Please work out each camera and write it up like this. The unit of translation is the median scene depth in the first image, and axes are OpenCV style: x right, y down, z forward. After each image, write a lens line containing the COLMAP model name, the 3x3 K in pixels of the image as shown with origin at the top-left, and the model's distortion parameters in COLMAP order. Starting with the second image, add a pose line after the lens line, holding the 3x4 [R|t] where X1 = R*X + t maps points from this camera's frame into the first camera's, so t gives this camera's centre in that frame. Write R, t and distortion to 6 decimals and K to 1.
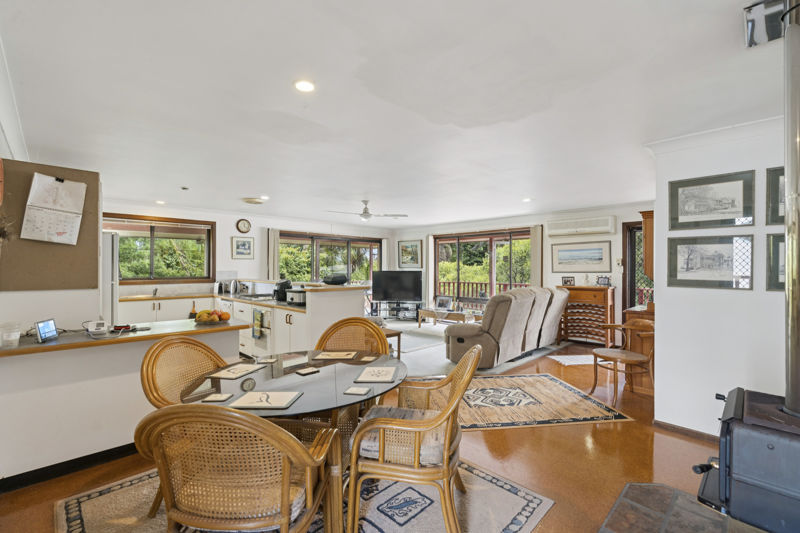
lens RADIAL K [[349.6, 0, 398.2], [0, 349.6, 266.1], [0, 0, 1]] dist [-0.007809, 0.001477]
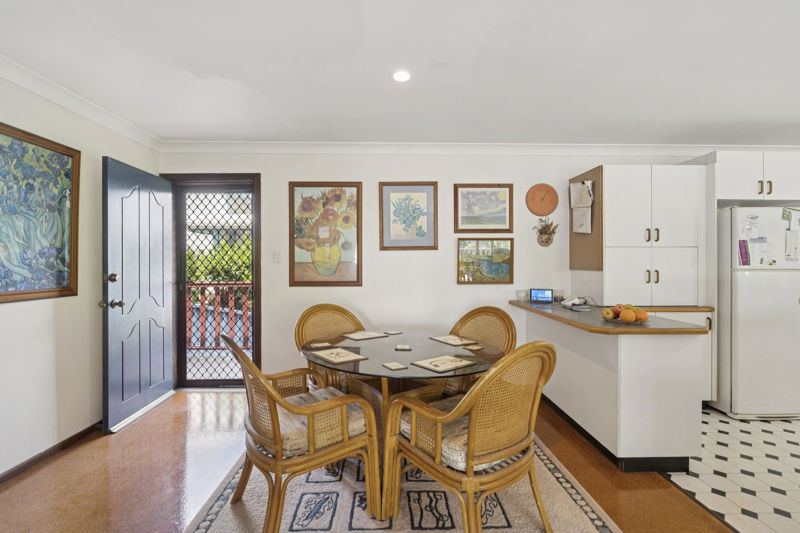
lens RADIAL K [[349.6, 0, 398.4], [0, 349.6, 262.1], [0, 0, 1]] dist [-0.007809, 0.001477]
pose [[-0.689188, 0.003184, -0.724576, 0.142822], [0.004968, 0.999988, -0.000331, 0.012577], [0.724565, -0.003828, -0.689195, 0.485101]]
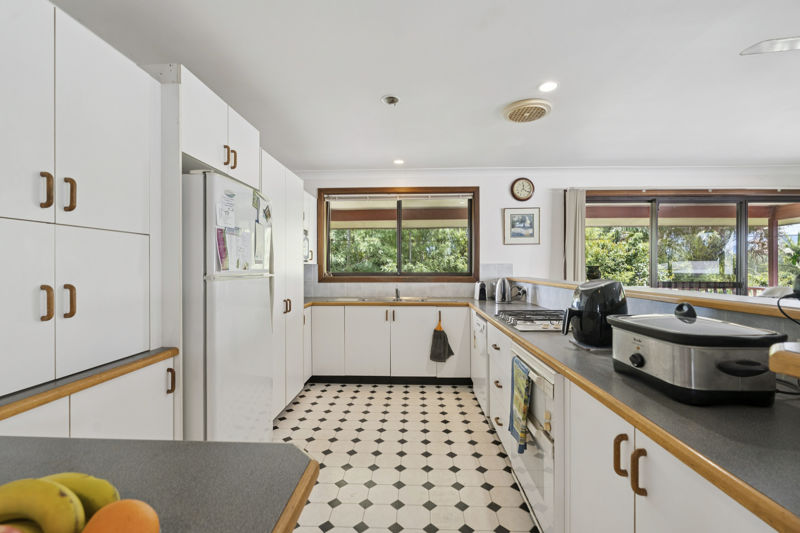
lens RADIAL K [[349.6, 0, 403.7], [0, 349.6, 268.8], [0, 0, 1]] dist [-0.007809, 0.001477]
pose [[0.688797, 0.003763, -0.724944, -0.143110], [0.003827, 0.999954, 0.008827, 0.015360], [0.724944, -0.008854, 0.688751, 0.423899]]
